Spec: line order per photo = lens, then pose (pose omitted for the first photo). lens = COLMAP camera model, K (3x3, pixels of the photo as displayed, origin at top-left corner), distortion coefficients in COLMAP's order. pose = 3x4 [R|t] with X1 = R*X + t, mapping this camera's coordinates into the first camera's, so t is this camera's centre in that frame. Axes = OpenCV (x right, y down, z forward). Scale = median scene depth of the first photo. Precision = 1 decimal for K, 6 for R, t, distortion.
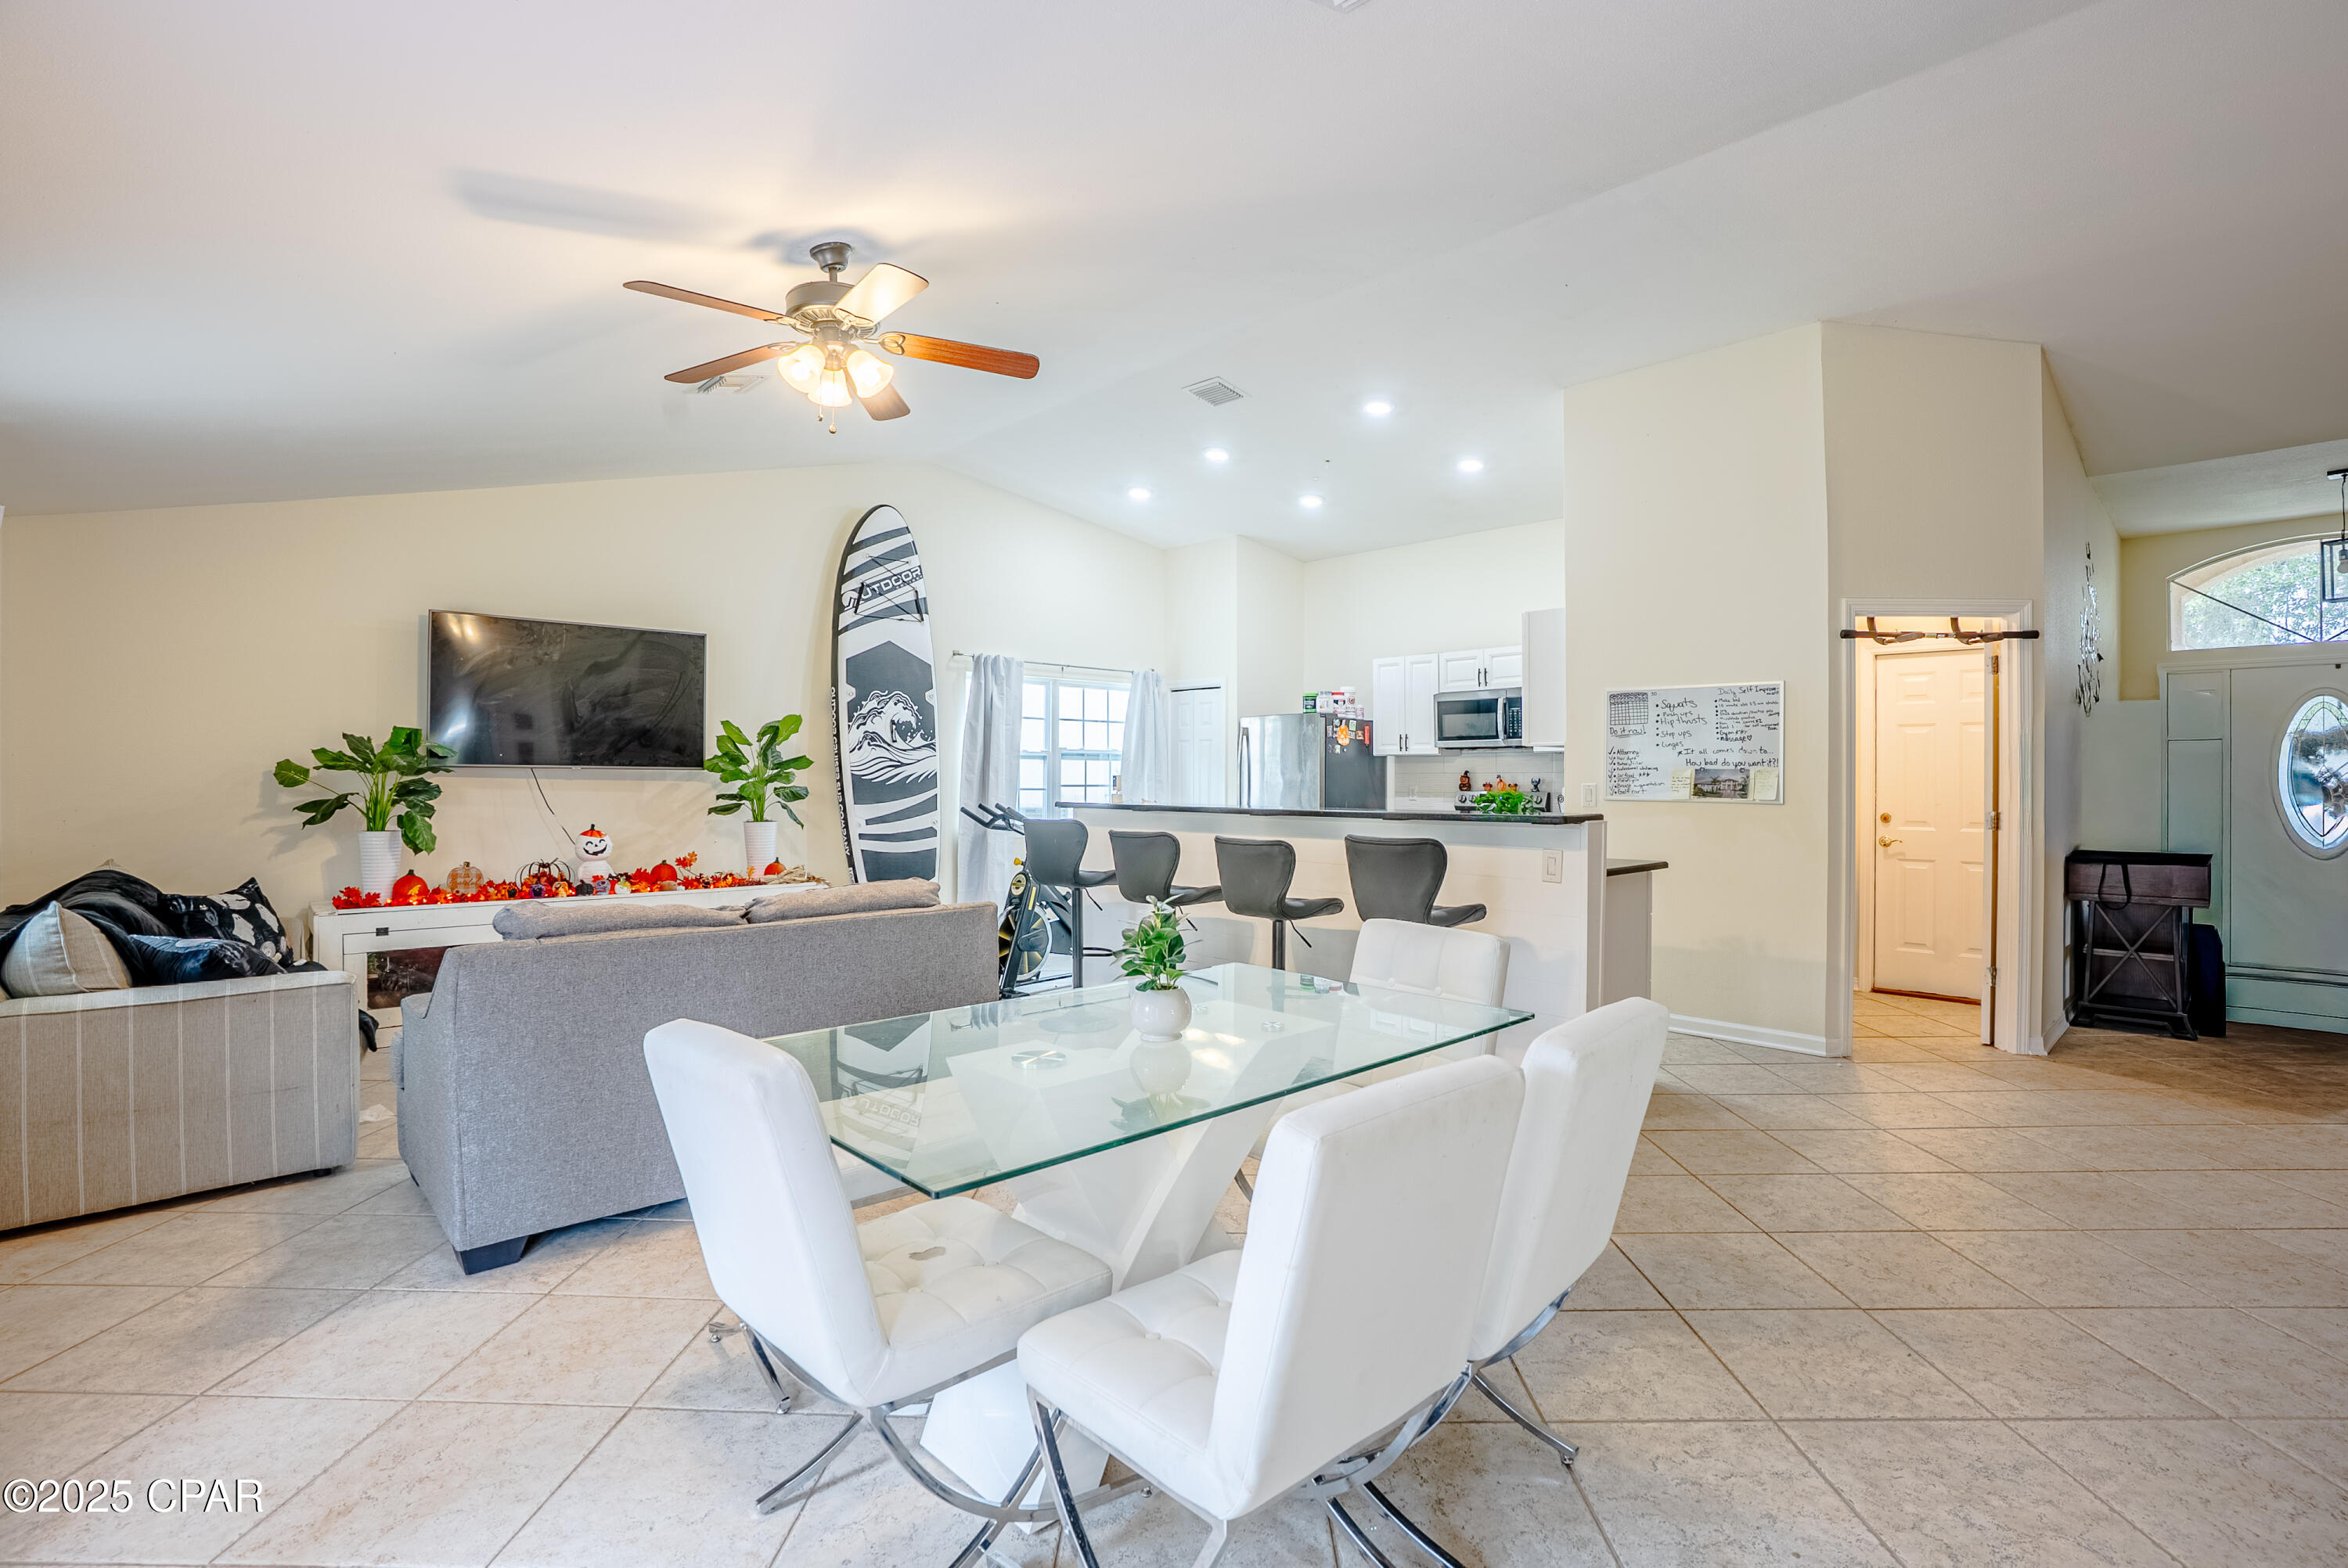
lens RADIAL K [[1092.3, 0, 1182.5], [0, 1092.3, 776.1], [0, 0, 1]] dist [-0.068877, 0.024870]
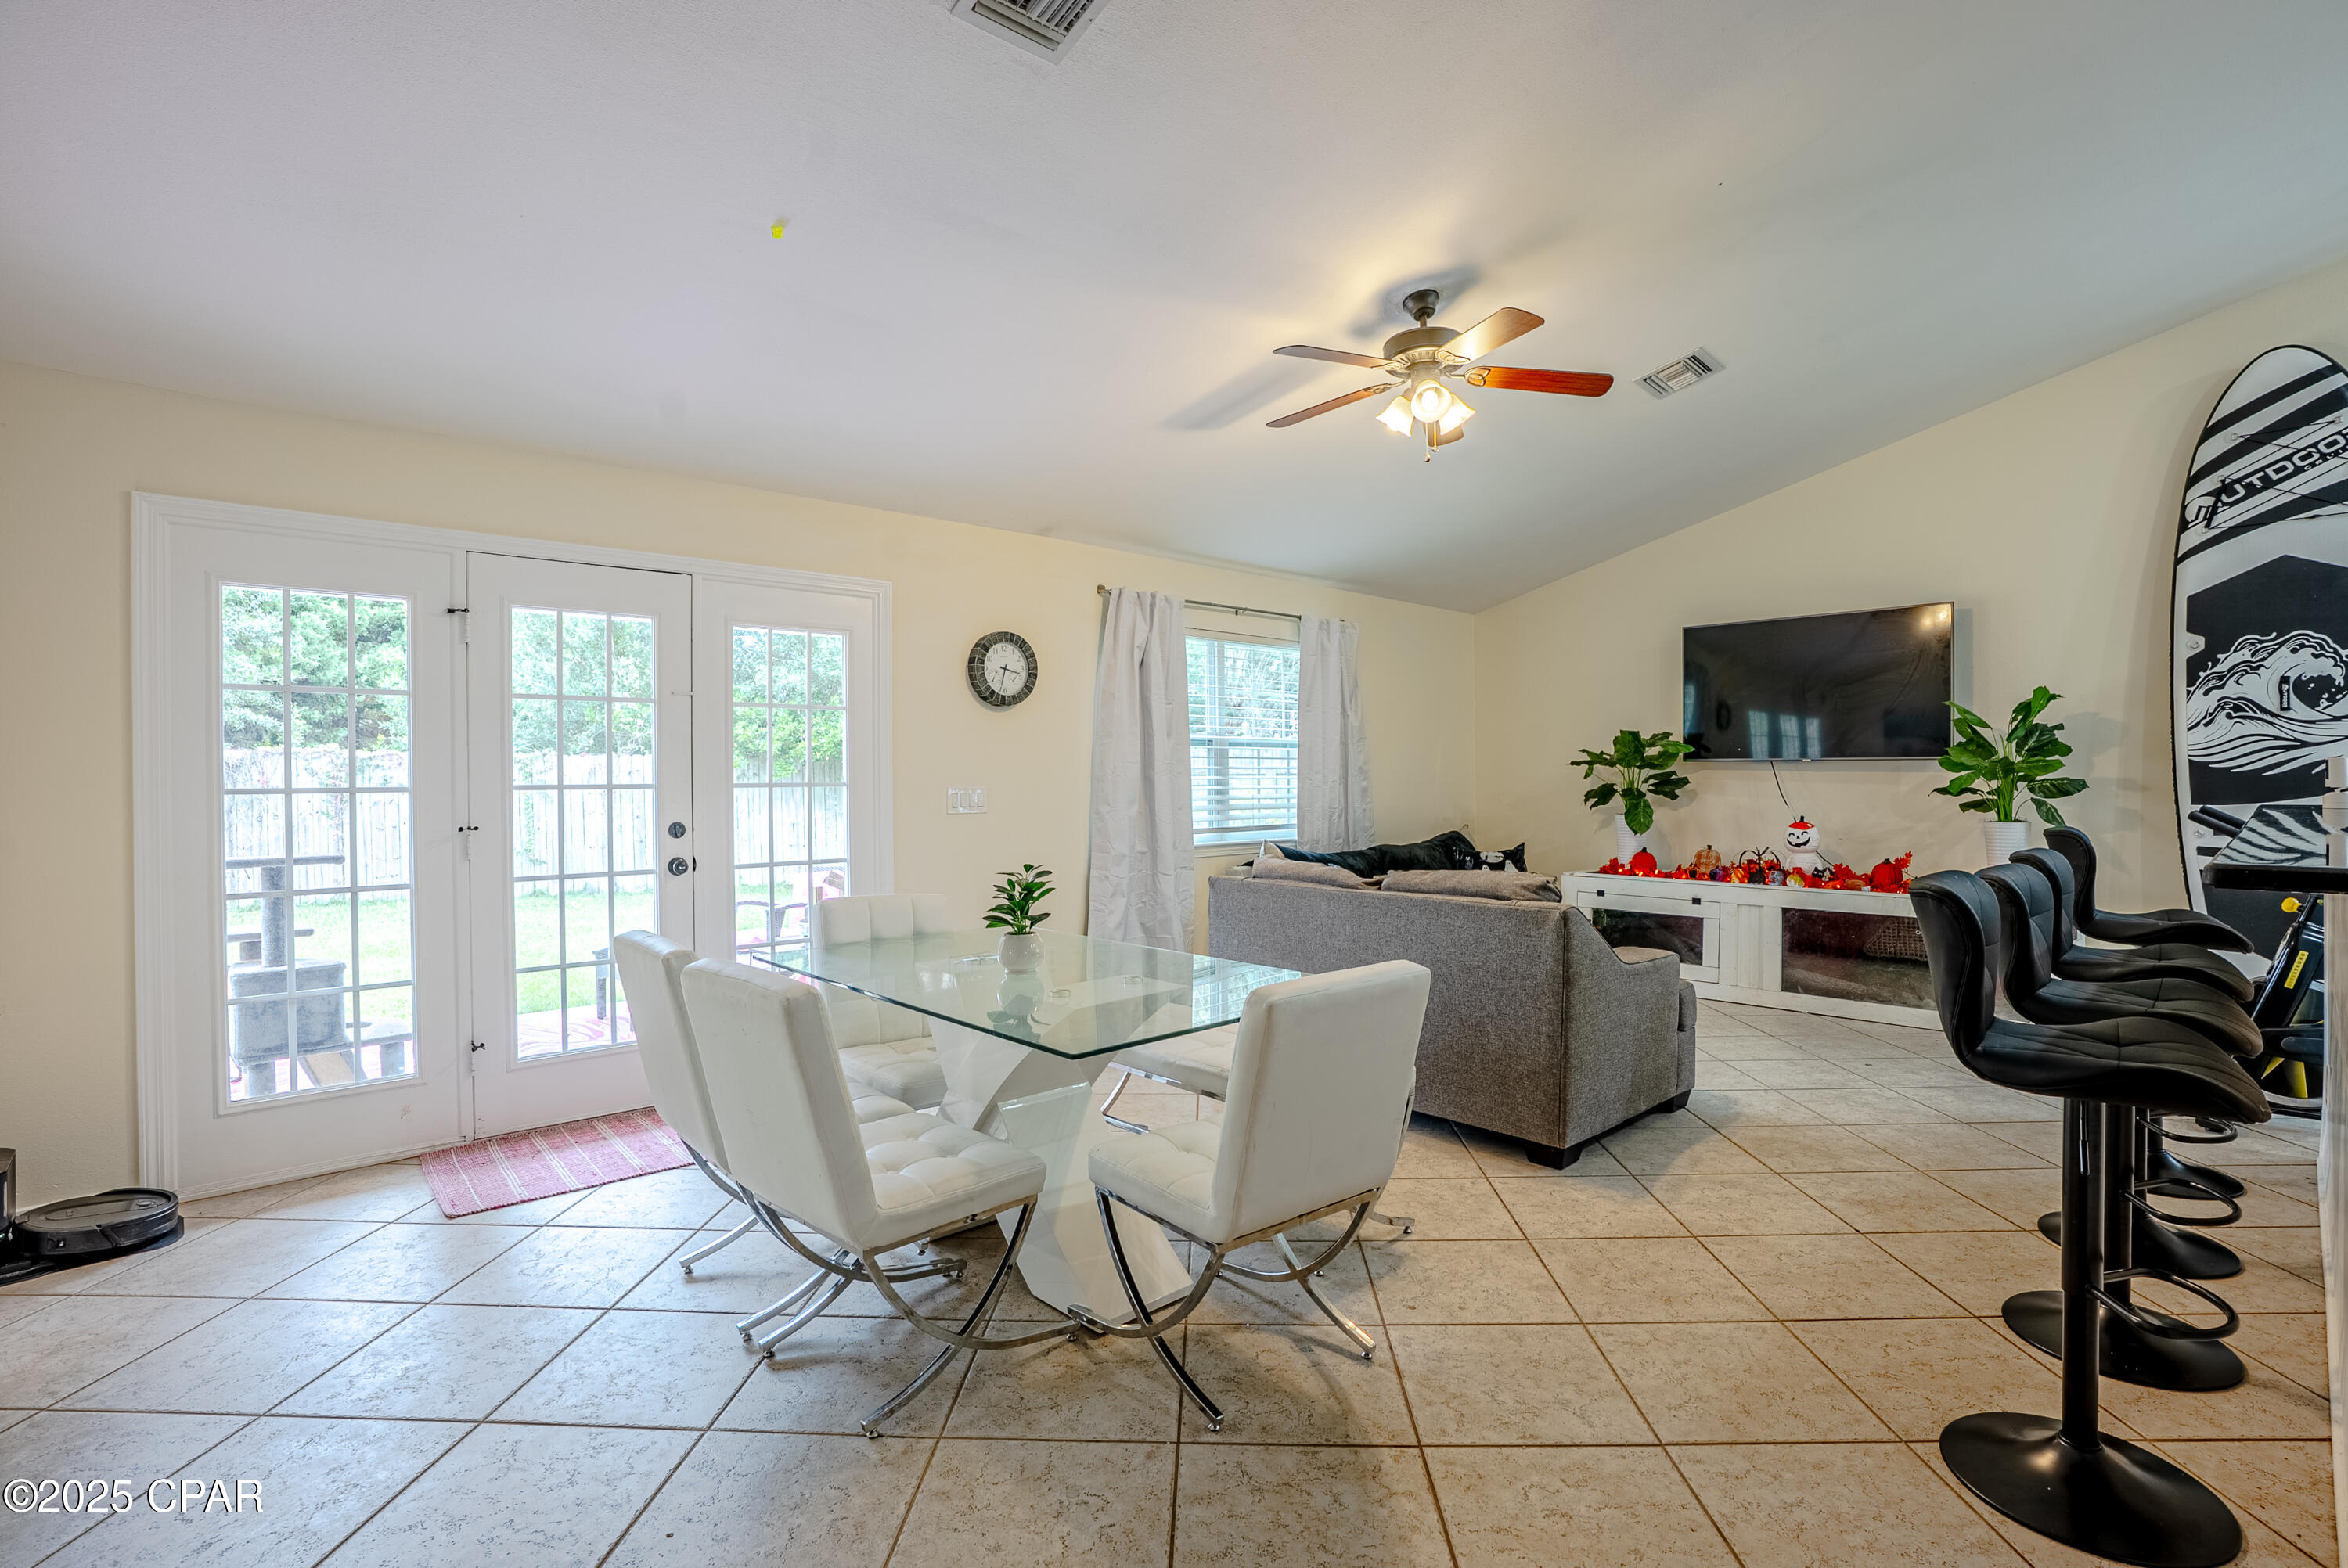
lens RADIAL K [[1092.3, 0, 1176.5], [0, 1092.3, 783.9], [0, 0, 1]] dist [-0.068877, 0.024870]
pose [[-0.012672, 0.005553, -0.999904, 0.397602], [0.008915, 0.999945, 0.005440, 0.003706], [0.999880, -0.008845, -0.012720, 0.377483]]
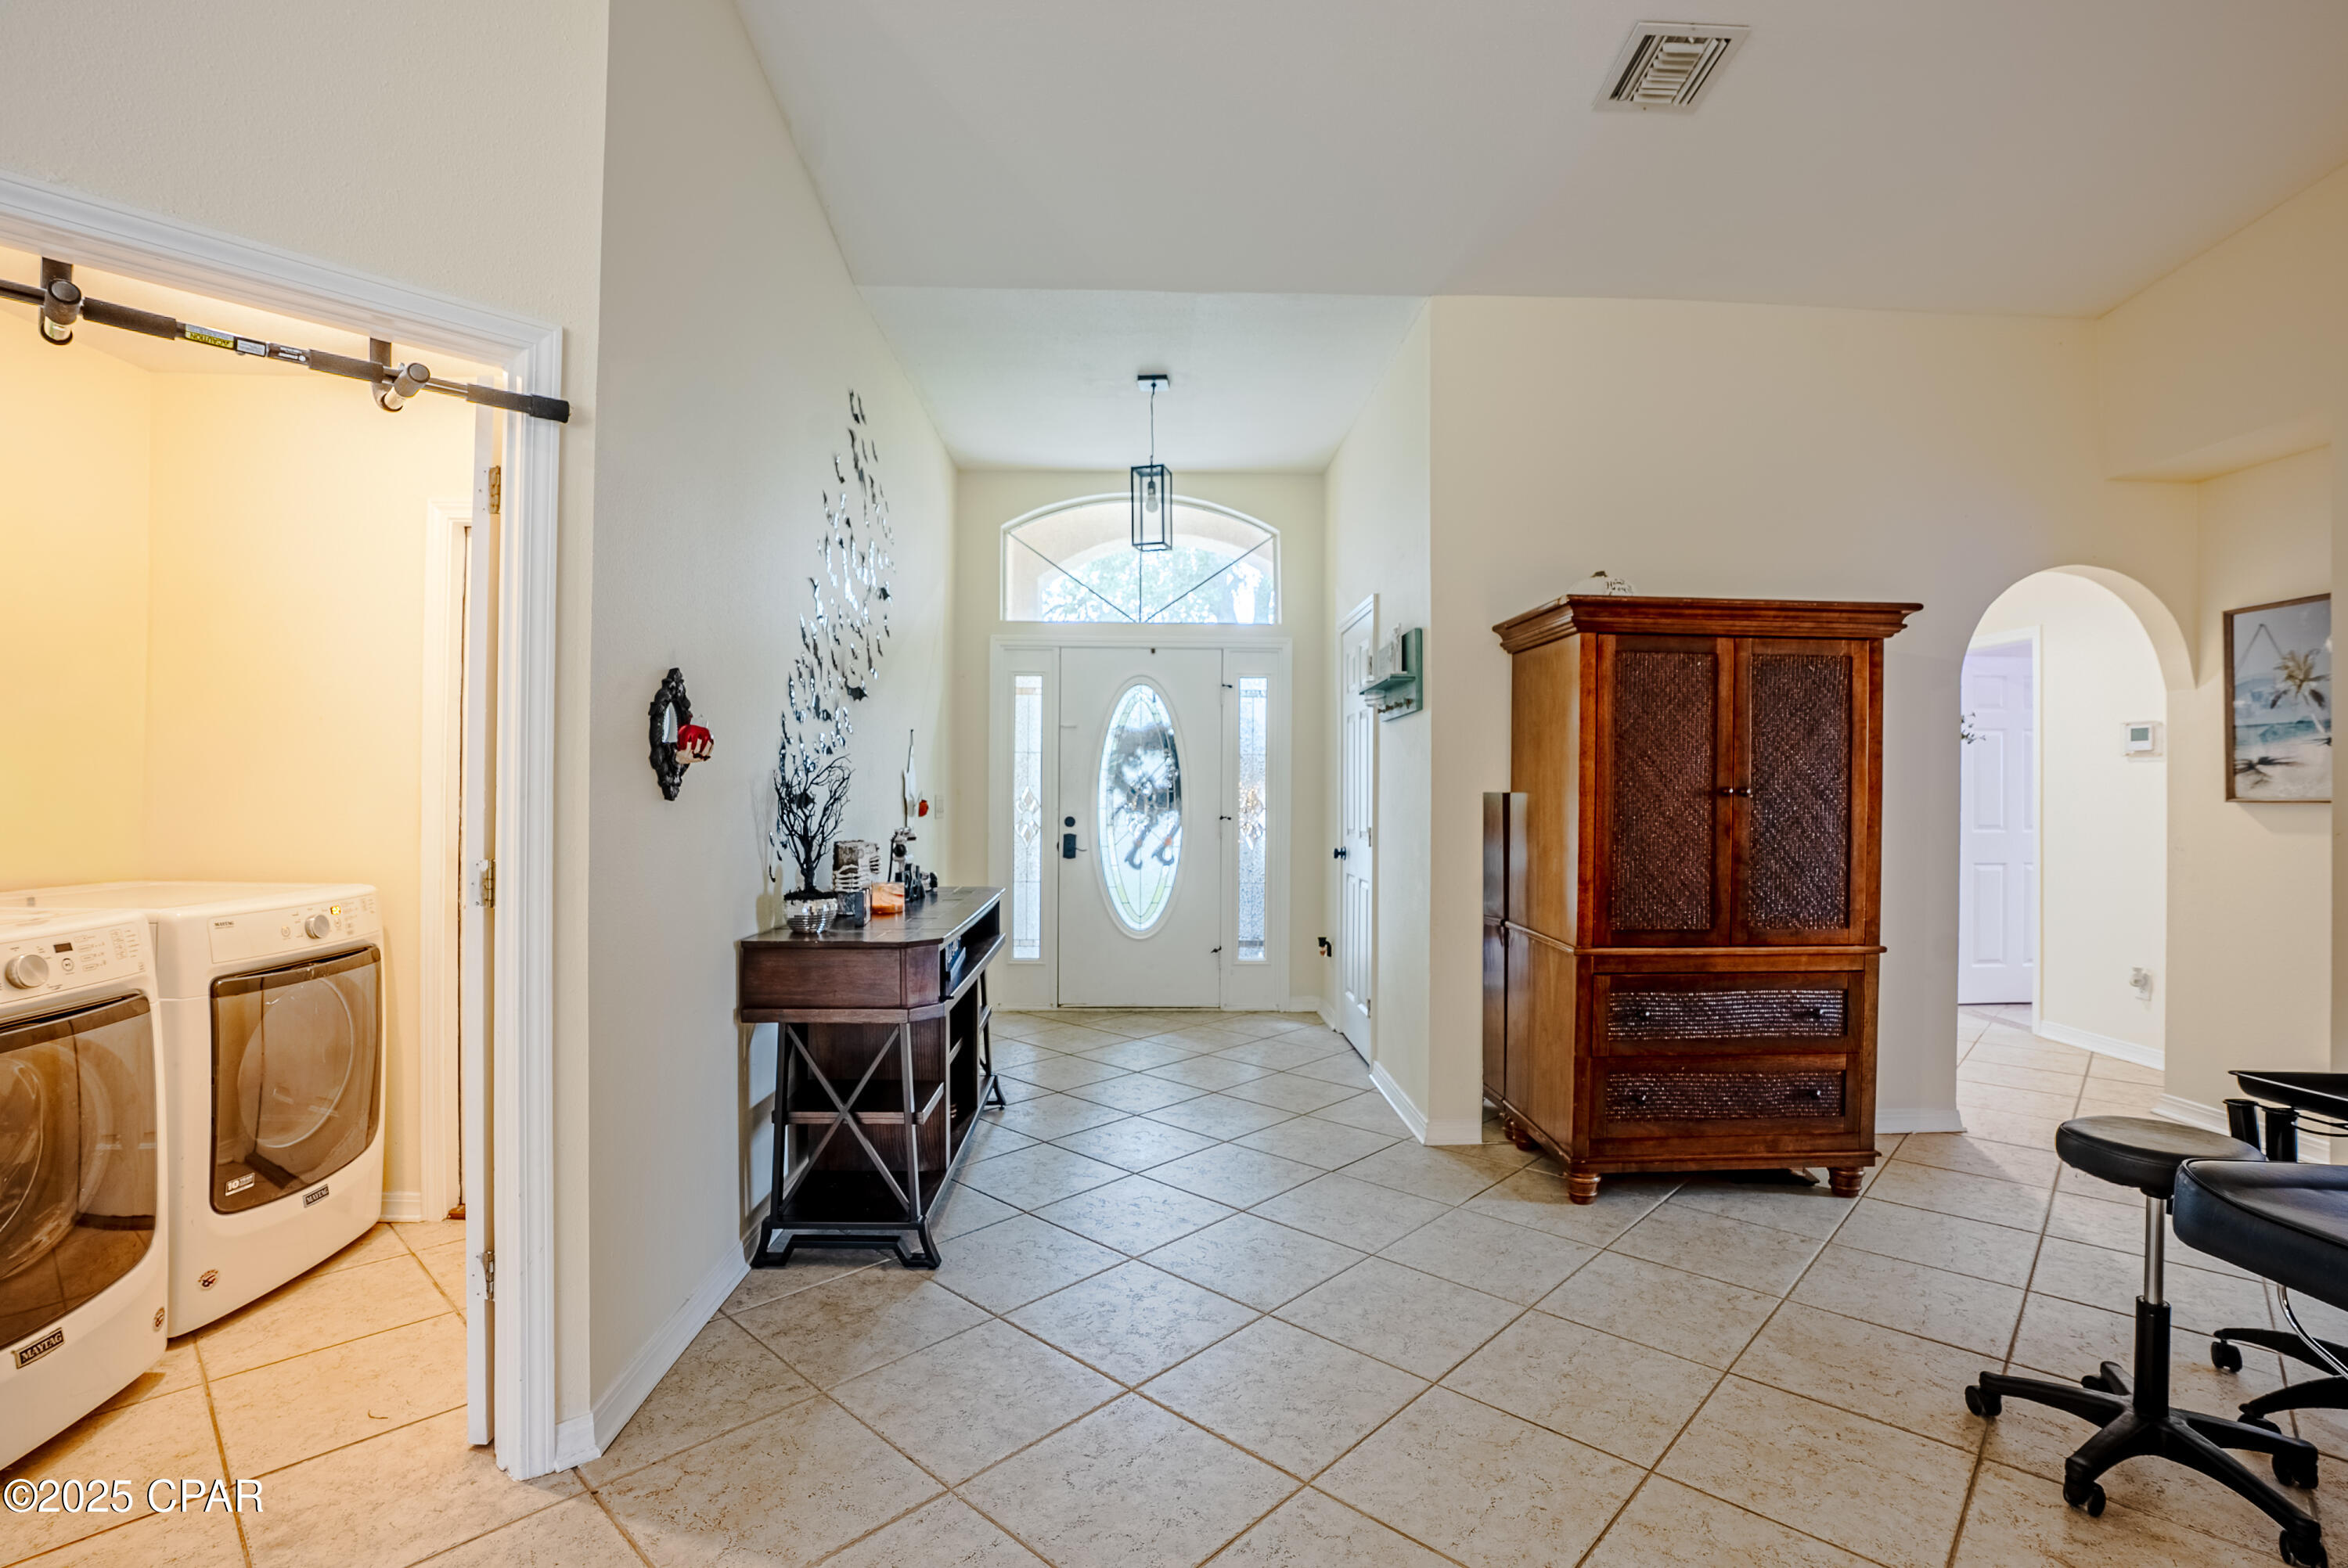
lens RADIAL K [[1092.3, 0, 1182.9], [0, 1092.3, 782.6], [0, 0, 1]] dist [-0.068877, 0.024870]
pose [[0.665042, 0.005450, 0.746786, 0.470609], [-0.006203, 0.999979, -0.001774, 0.002800], [-0.746780, -0.003453, 0.665062, 0.395962]]
